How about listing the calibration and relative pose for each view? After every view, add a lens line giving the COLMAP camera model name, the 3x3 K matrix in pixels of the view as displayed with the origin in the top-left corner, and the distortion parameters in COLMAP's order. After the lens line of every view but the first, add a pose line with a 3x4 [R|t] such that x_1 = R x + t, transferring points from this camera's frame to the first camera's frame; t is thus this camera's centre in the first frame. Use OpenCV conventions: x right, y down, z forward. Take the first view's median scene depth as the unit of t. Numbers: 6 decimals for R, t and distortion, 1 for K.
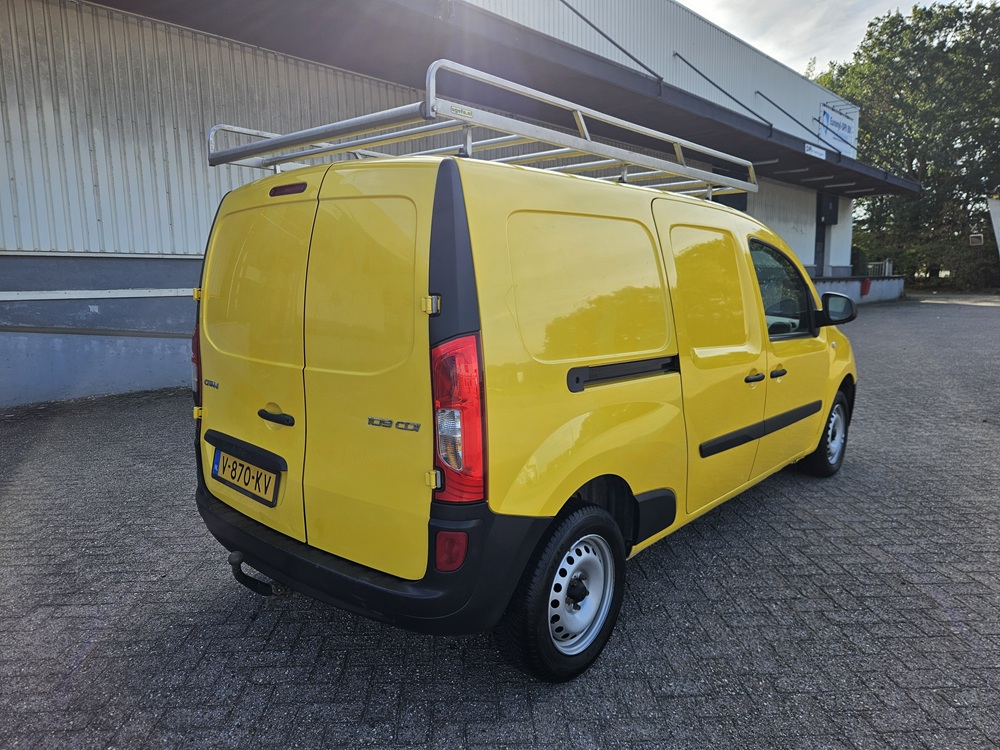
lens RADIAL K [[692.6, 0, 488.7], [0, 692.6, 371.4], [0, 0, 1]] dist [0.074687, -0.051534]
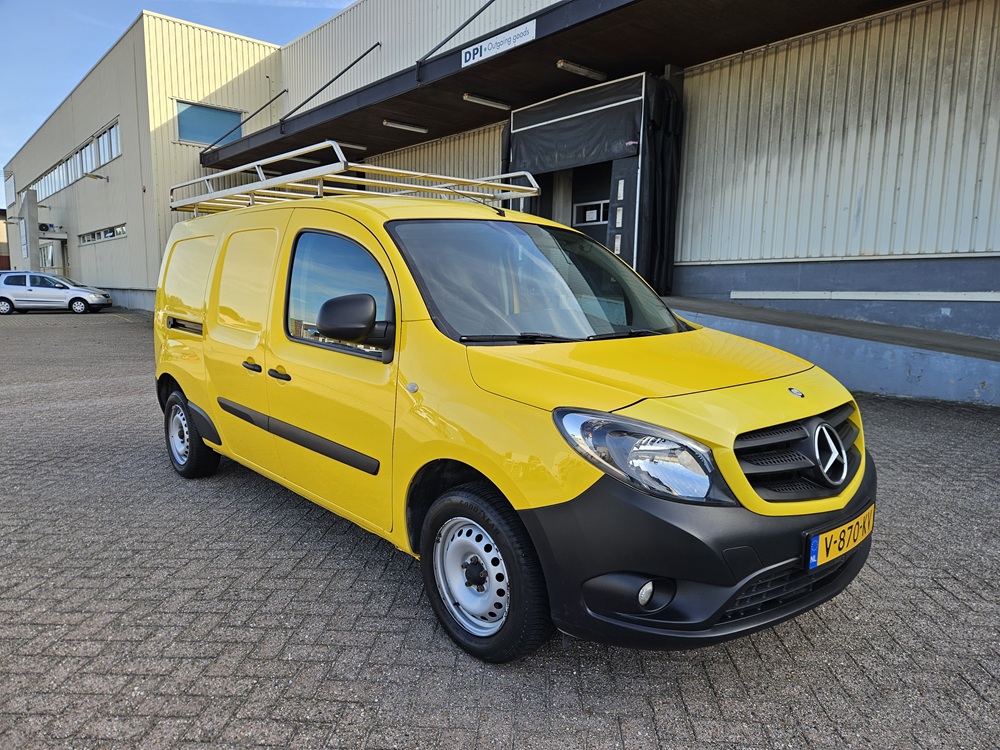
lens RADIAL K [[679.6, 0, 500.0], [0, 679.6, 375.0], [0, 0, 1]] dist [0.054487, -0.000429]
pose [[-0.132741, 0.137080, -0.981626, 1.018227], [-0.138260, 0.978146, 0.155290, -0.144632], [0.981460, 0.156333, -0.110888, 1.116986]]
